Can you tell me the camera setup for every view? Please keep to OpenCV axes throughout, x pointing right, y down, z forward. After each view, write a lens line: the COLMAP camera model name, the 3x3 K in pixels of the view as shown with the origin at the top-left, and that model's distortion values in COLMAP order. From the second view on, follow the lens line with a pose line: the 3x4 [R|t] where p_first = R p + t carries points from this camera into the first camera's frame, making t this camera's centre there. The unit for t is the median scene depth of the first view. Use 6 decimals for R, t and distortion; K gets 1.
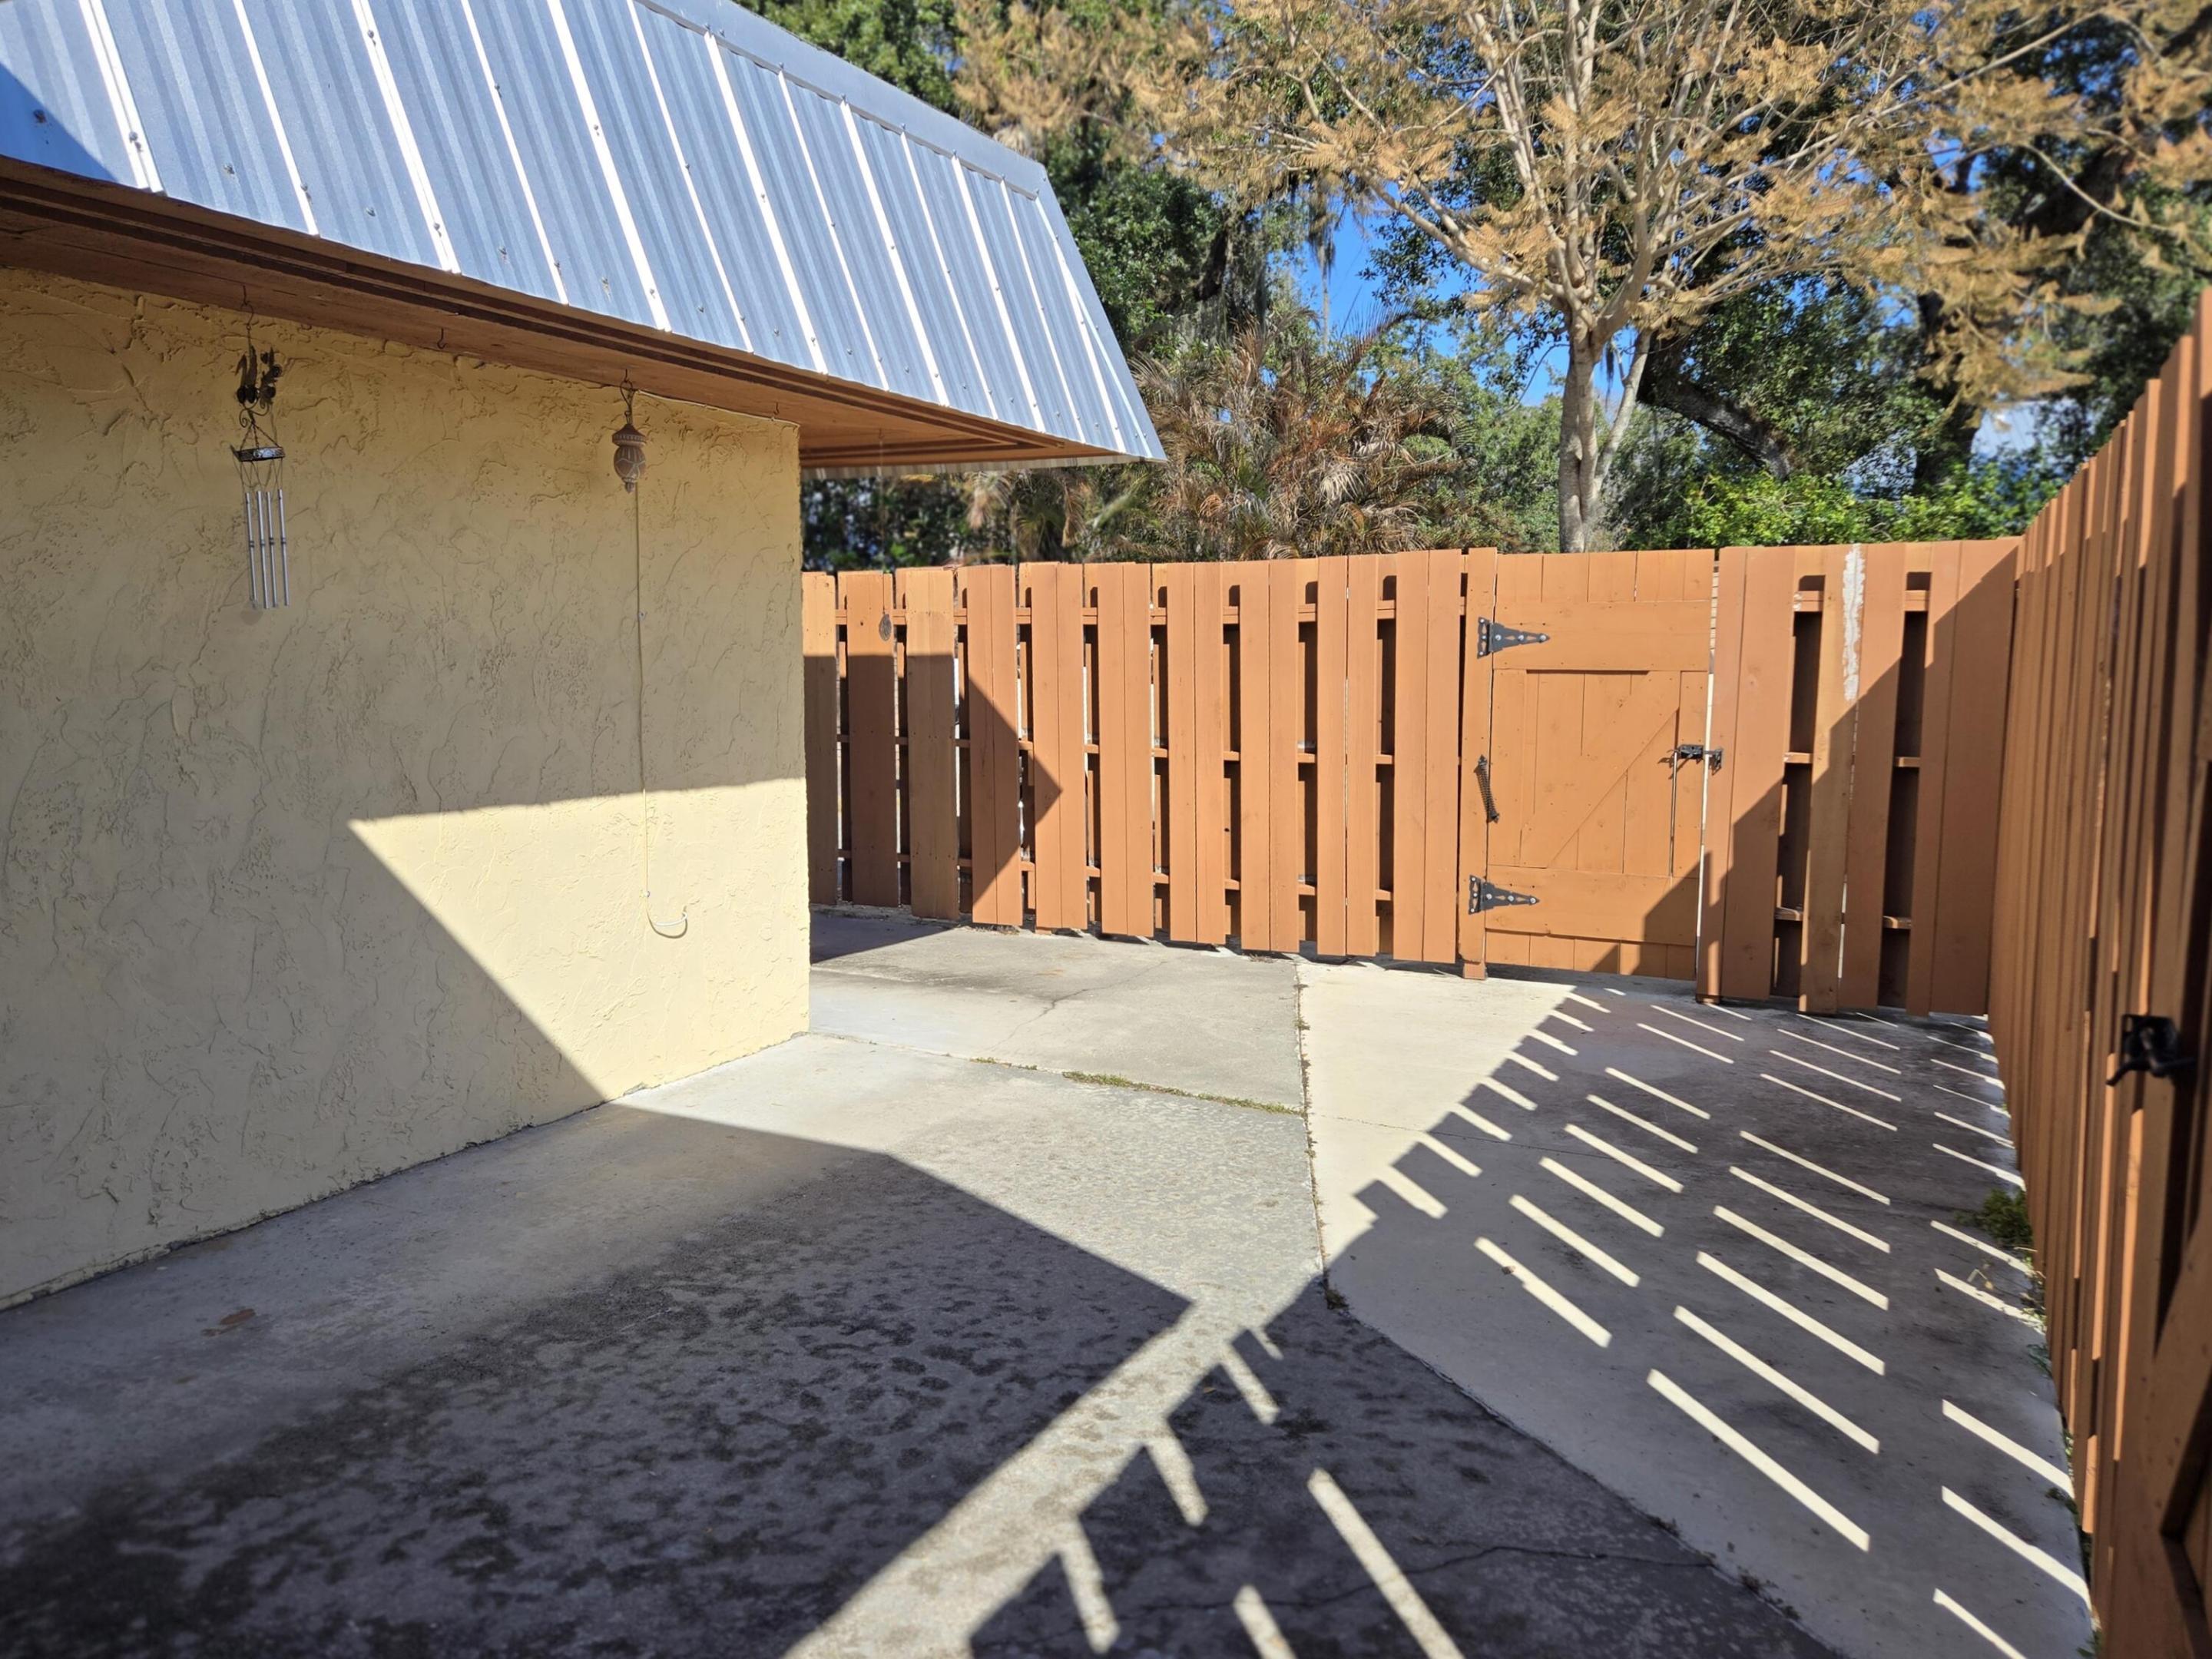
lens RADIAL K [[1520.0, 0, 1150.5], [0, 1520.0, 826.5], [0, 0, 1]] dist [0.057604, 0.000351]
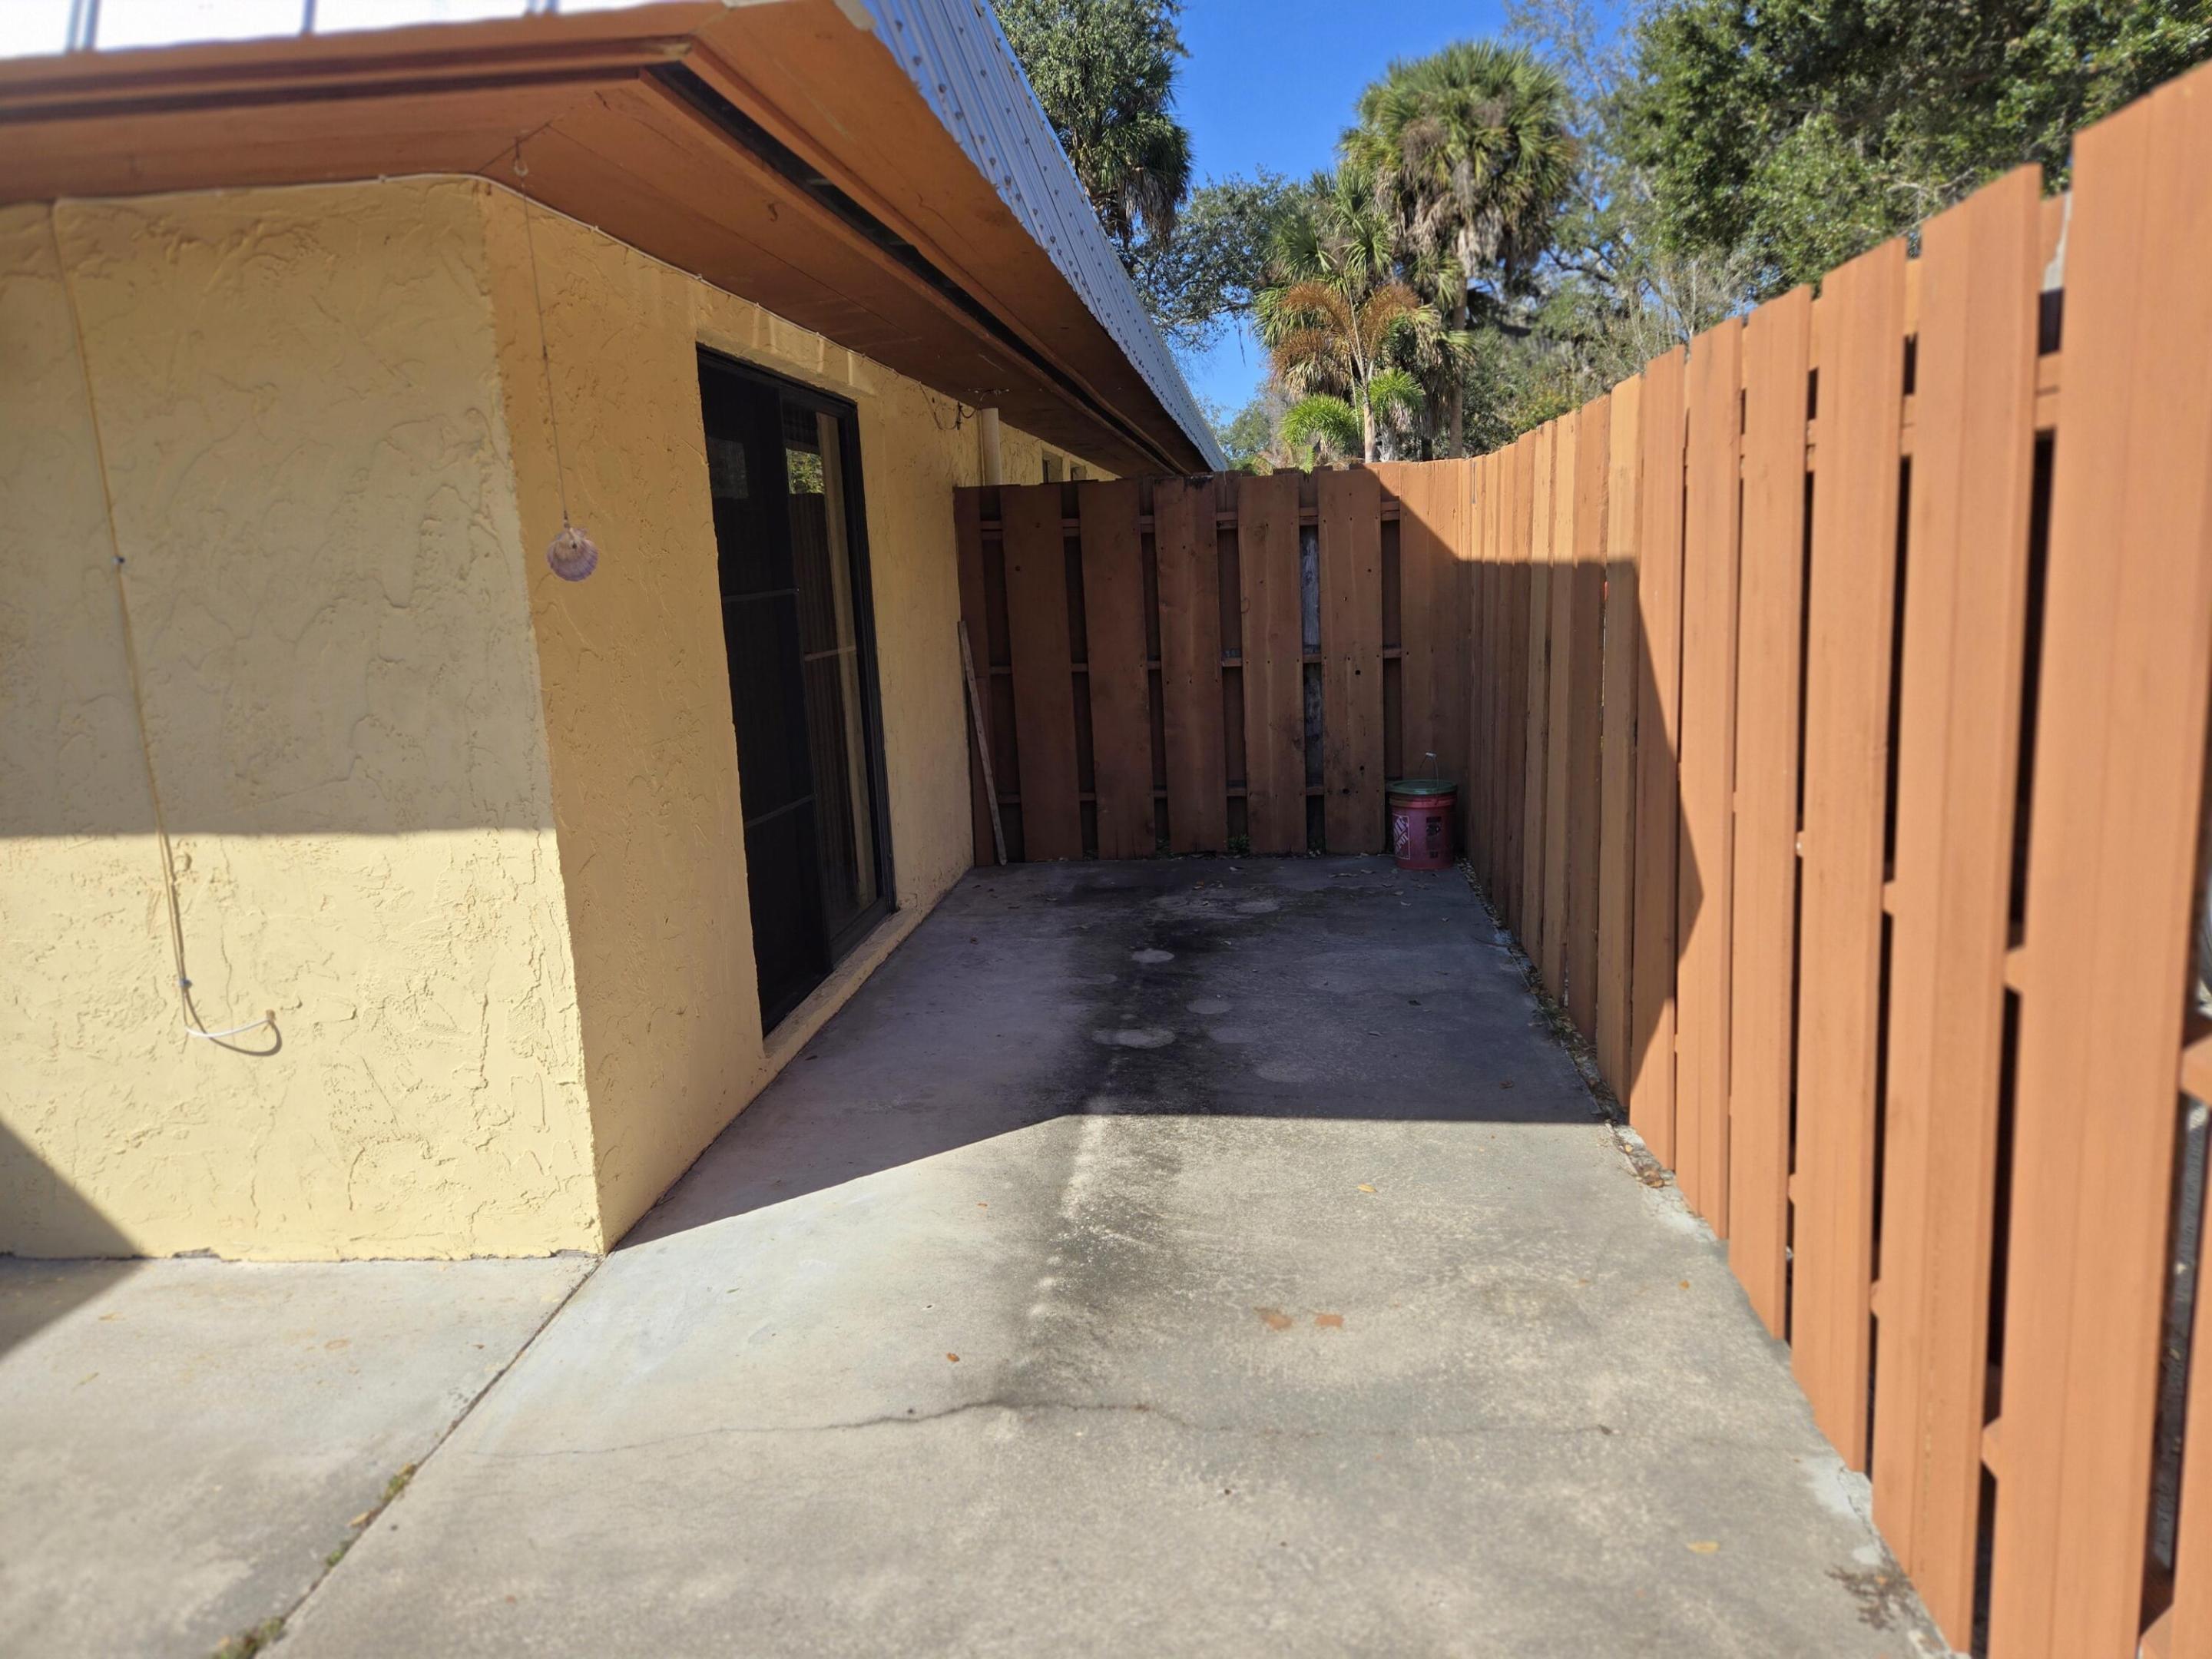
lens RADIAL K [[1461.7, 0, 1122.0], [0, 1461.7, 837.0], [0, 0, 1]] dist [0.087166, -0.073926]
pose [[0.366642, 0.157813, -0.916880, 0.534312], [-0.067620, 0.987422, 0.142915, -0.182907], [0.927902, 0.009601, 0.372701, 1.488838]]
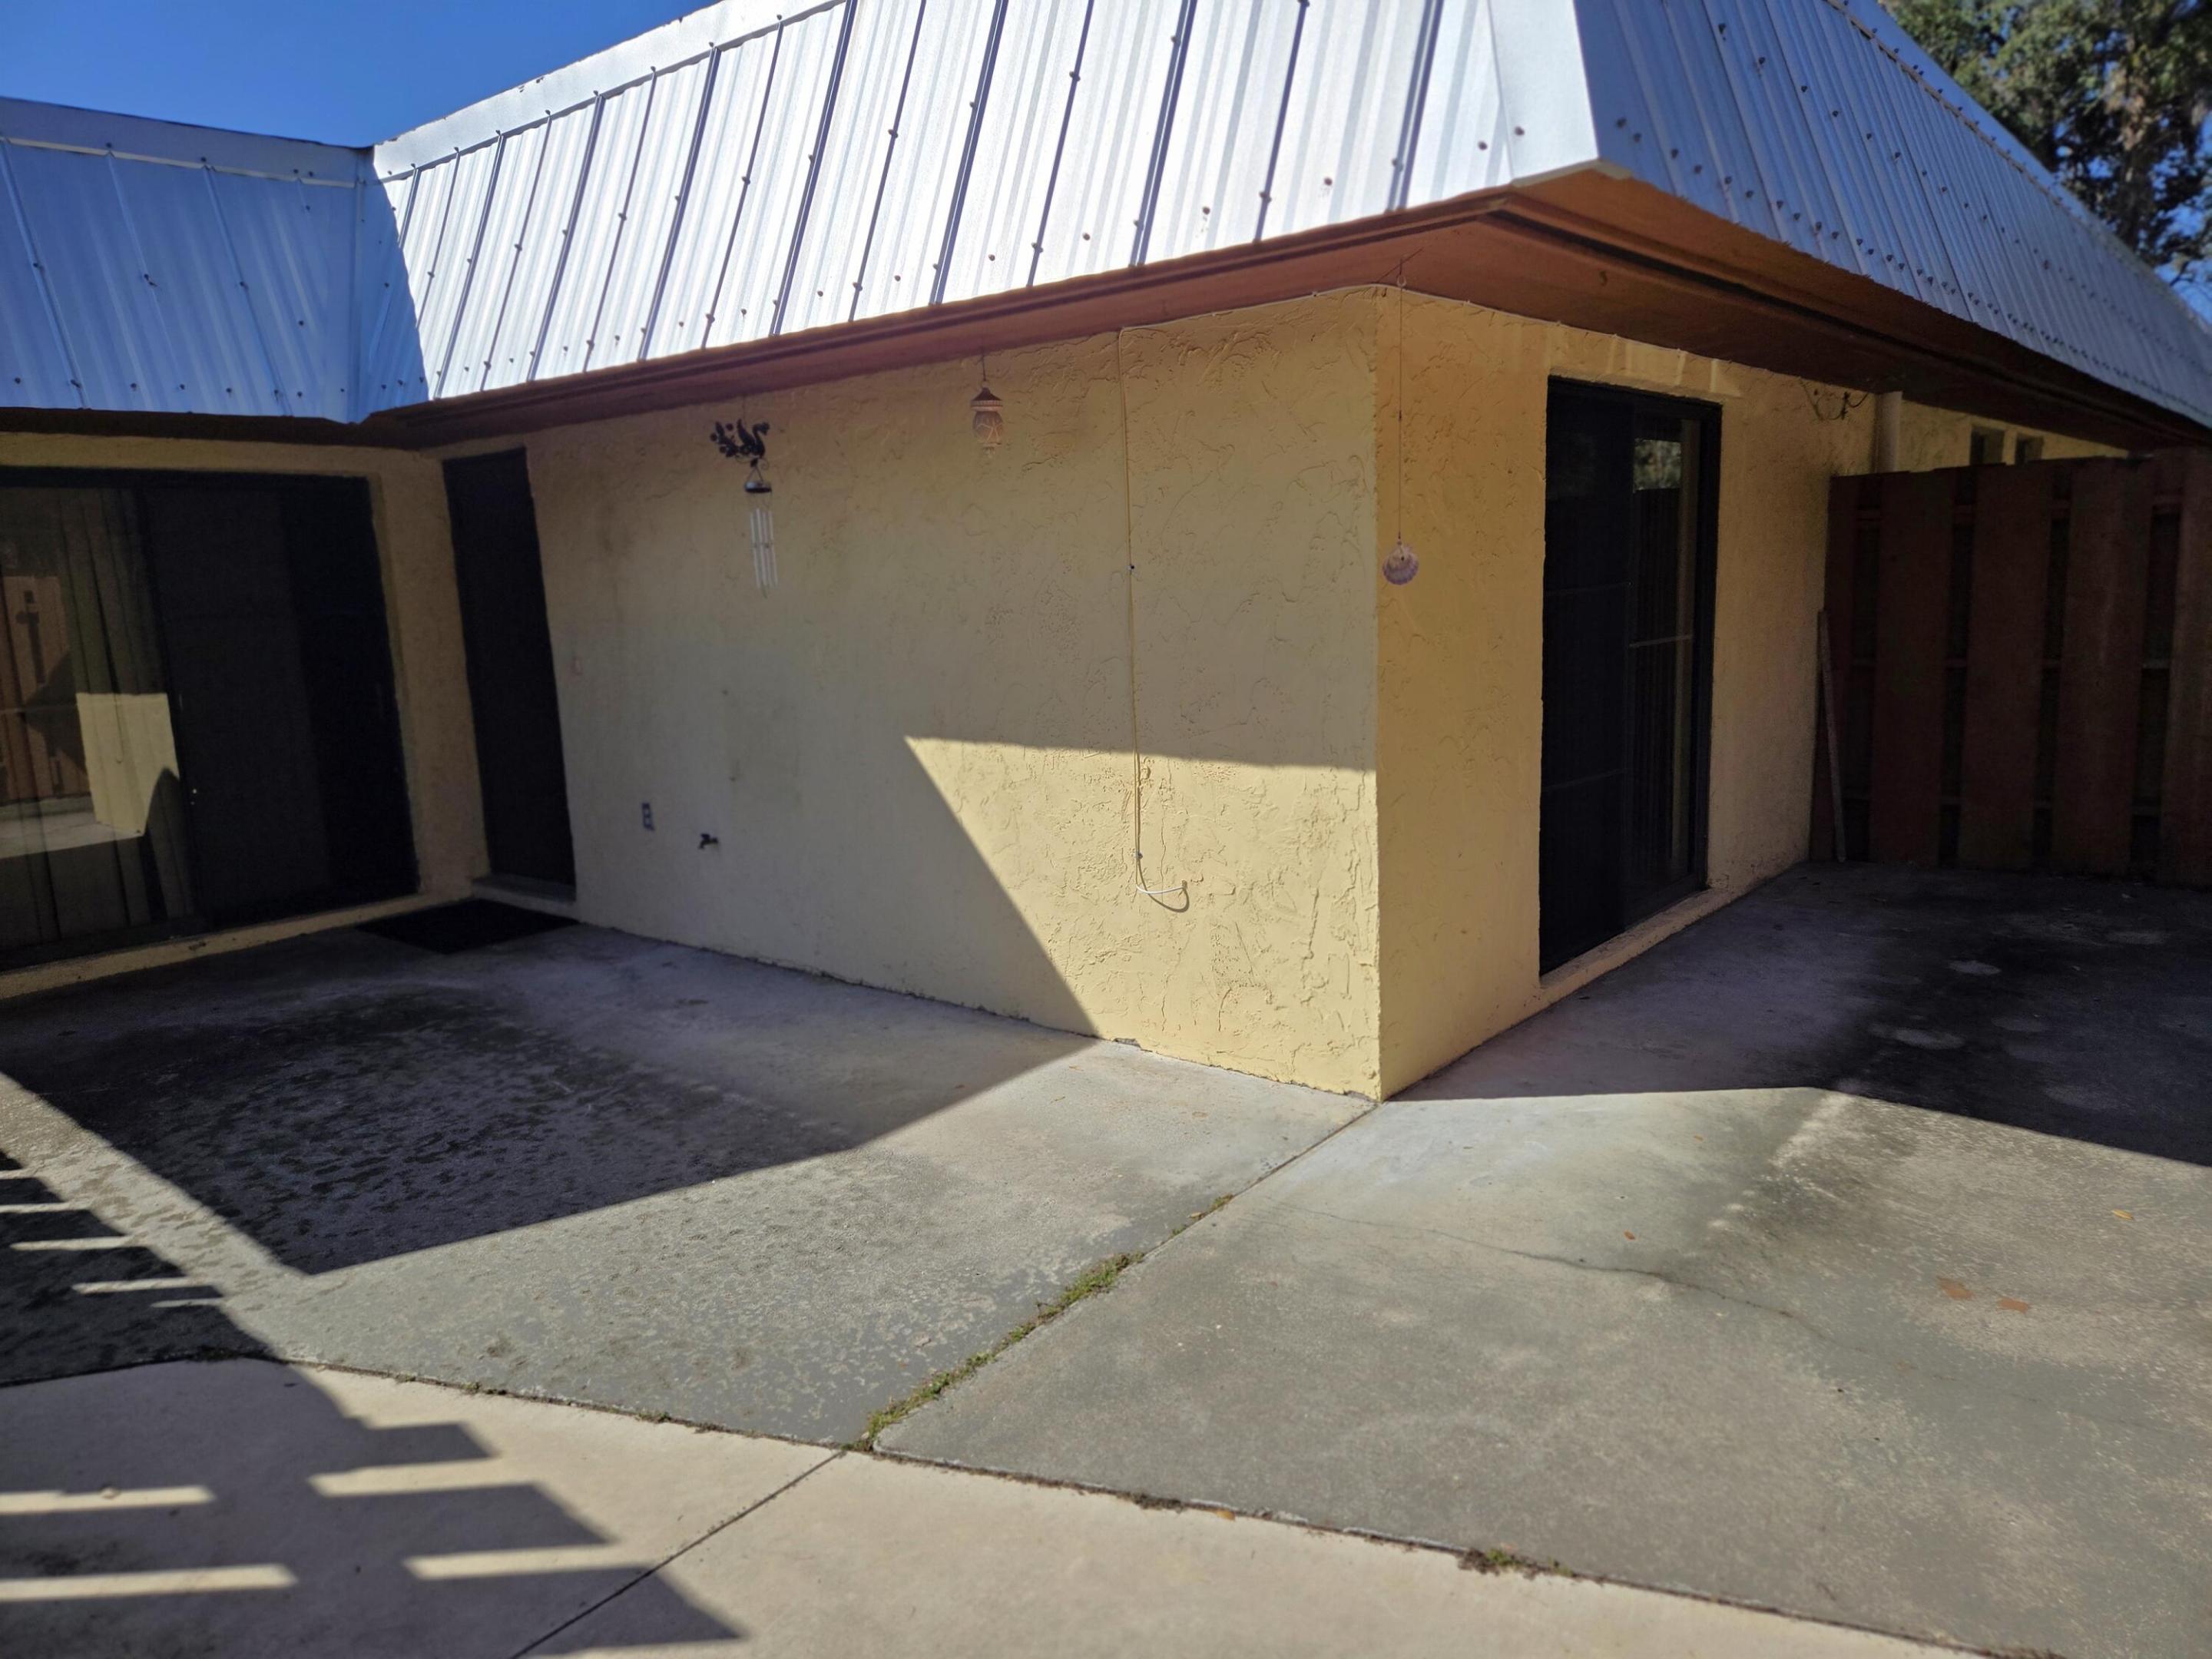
lens RADIAL K [[1461.7, 0, 1122.0], [0, 1461.7, 837.0], [0, 0, 1]] dist [0.087166, -0.073926]
pose [[-0.222262, 0.178524, -0.958503, 0.745269], [-0.078044, 0.976681, 0.200007, -0.201684], [0.971858, 0.119260, -0.203146, 1.545534]]
